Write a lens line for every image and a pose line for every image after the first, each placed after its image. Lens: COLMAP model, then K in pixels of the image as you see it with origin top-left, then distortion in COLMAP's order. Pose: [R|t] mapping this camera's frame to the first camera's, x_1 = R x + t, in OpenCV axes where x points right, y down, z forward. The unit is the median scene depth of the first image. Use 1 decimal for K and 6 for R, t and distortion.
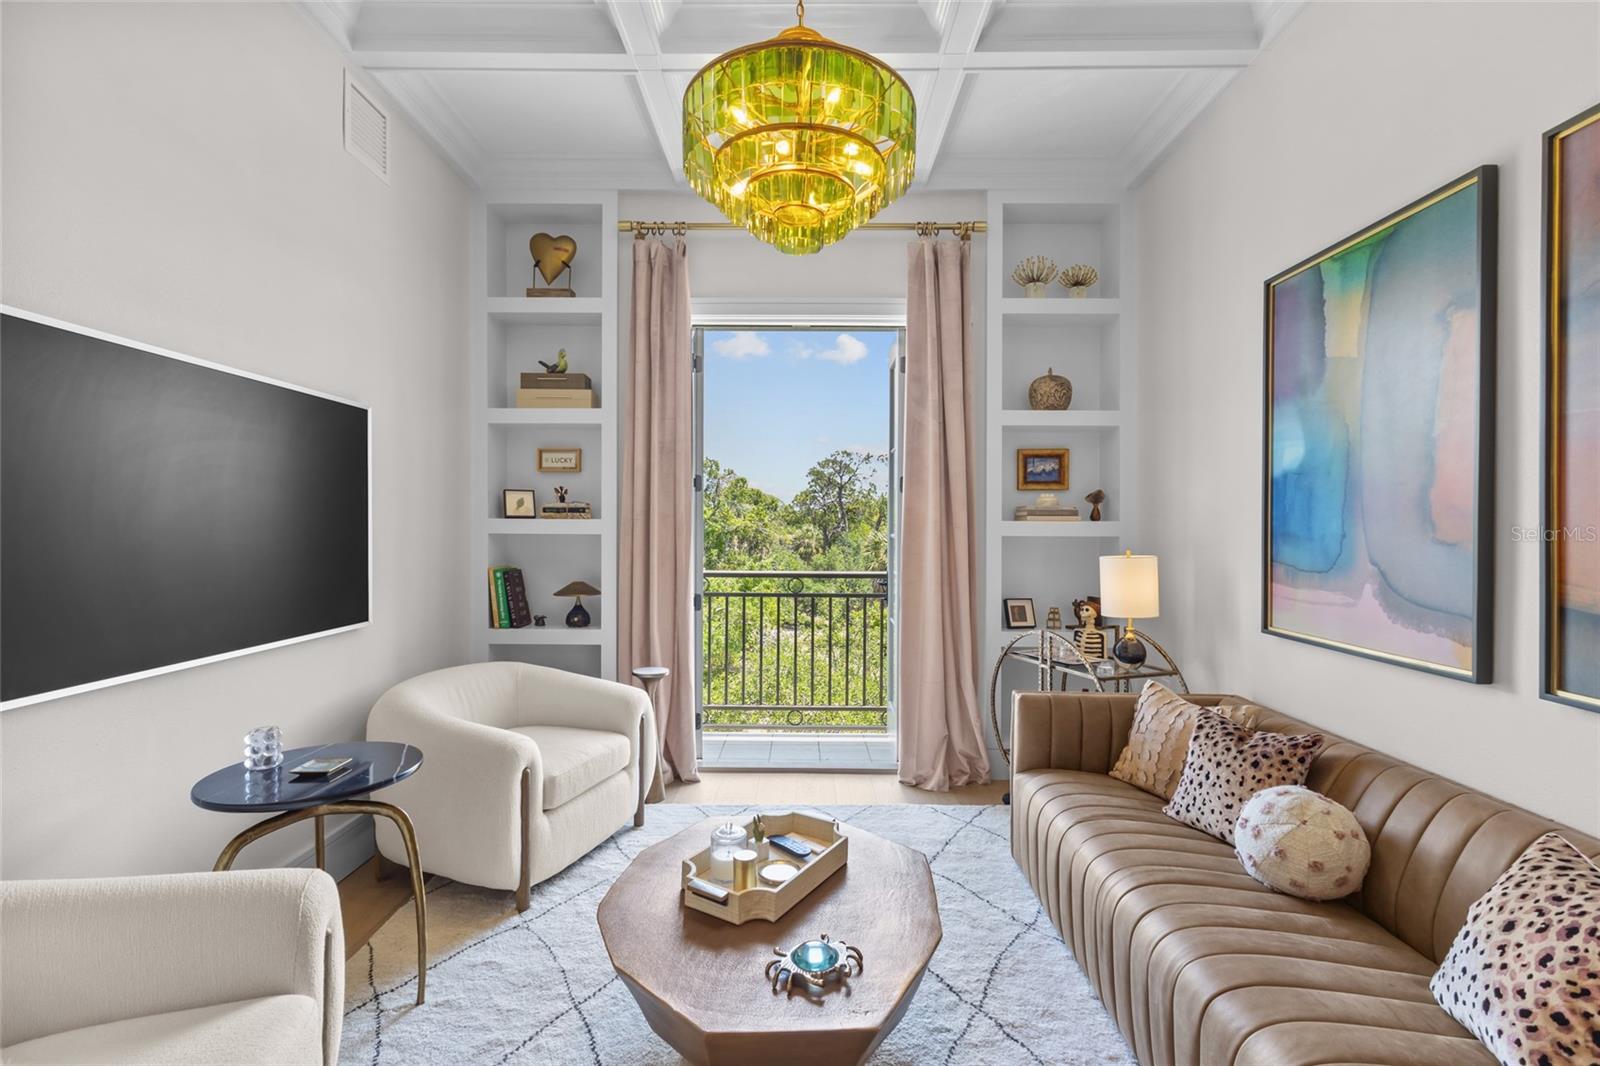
lens RADIAL K [[736.5, 0, 795.9], [0, 736.5, 524.5], [0, 0, 1]] dist [0.002995, 0.001250]
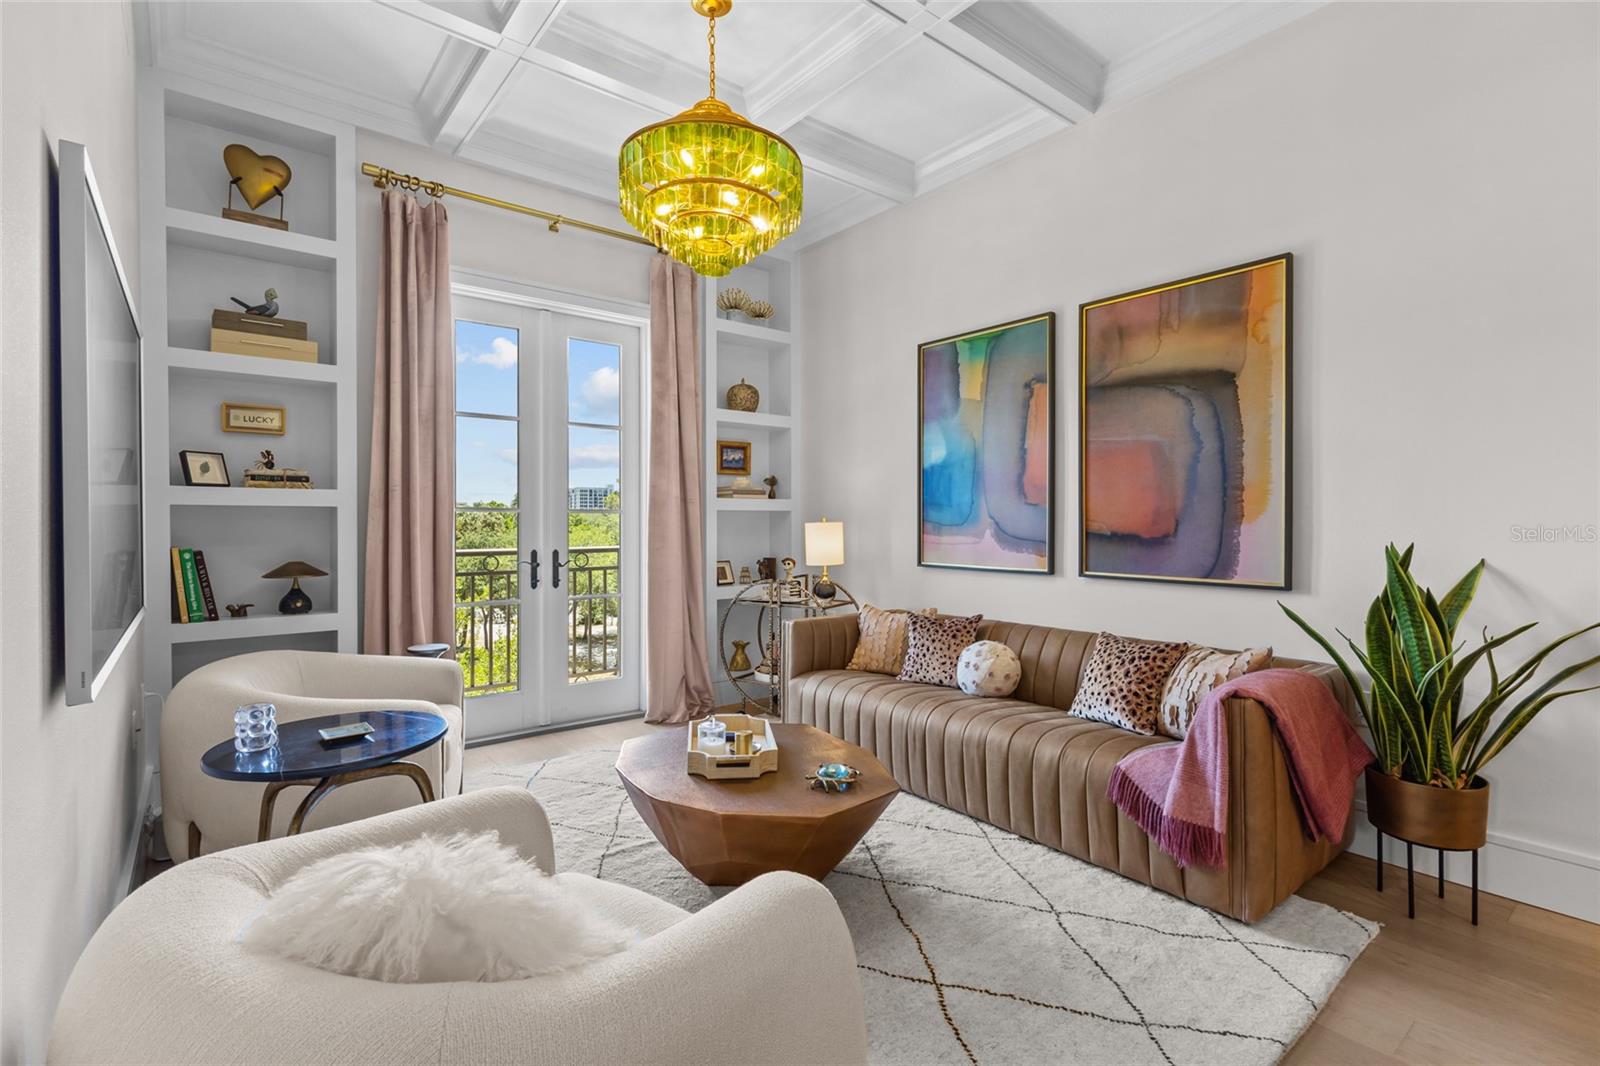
lens RADIAL K [[743.2, 0, 796.3], [0, 743.2, 516.4], [0, 0, 1]] dist [0.002353, 0.000713]
pose [[0.774038, -0.000912, 0.633139, -0.403743], [0.003643, 0.999989, -0.003013, 0.030285], [-0.633129, 0.004639, 0.774032, -0.048805]]
